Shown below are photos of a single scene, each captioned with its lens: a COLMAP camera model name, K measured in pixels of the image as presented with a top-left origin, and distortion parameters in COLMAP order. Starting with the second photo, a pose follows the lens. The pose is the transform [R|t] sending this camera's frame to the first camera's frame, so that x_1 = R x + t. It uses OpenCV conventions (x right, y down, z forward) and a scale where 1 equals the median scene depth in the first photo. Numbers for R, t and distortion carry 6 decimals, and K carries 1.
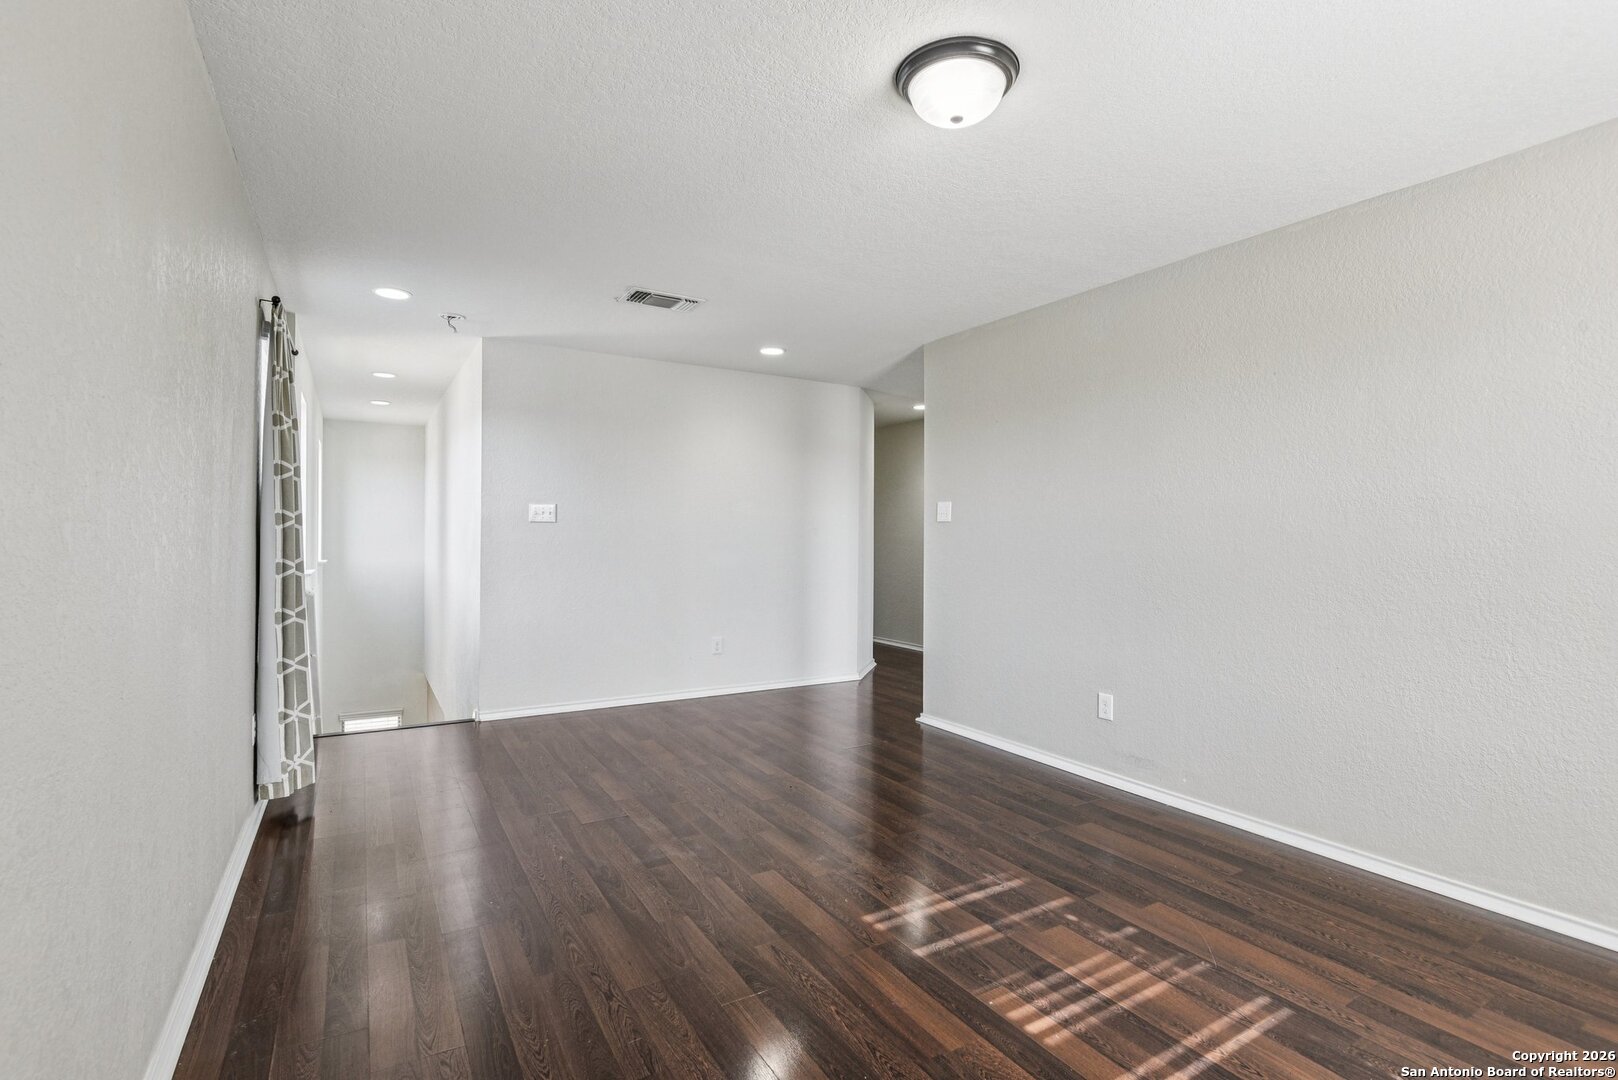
lens RADIAL K [[743.3, 0, 803.9], [0, 743.3, 544.2], [0, 0, 1]] dist [-0.013745, -0.000940]
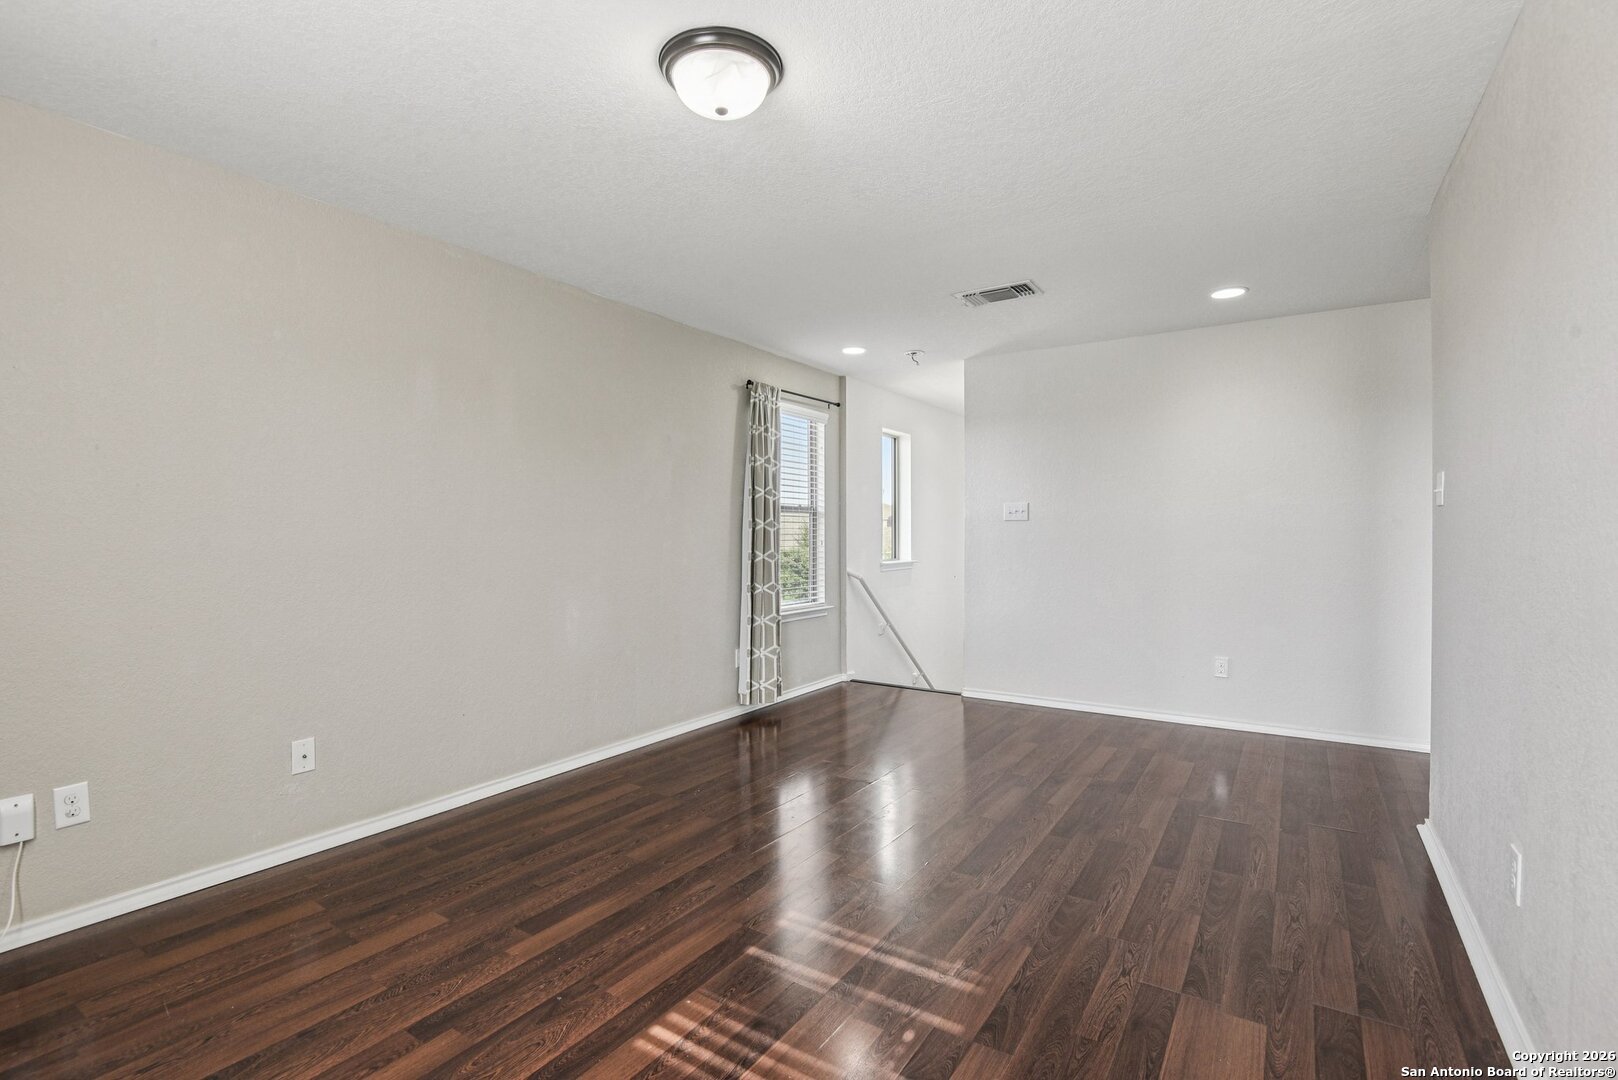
lens RADIAL K [[743.3, 0, 807.5], [0, 743.3, 530.3], [0, 0, 1]] dist [-0.013745, -0.000940]
pose [[0.441639, -0.011546, -0.897119, 0.964409], [-0.002780, 0.999895, -0.014237, 0.000503], [0.897189, 0.008781, 0.441560, 0.551327]]
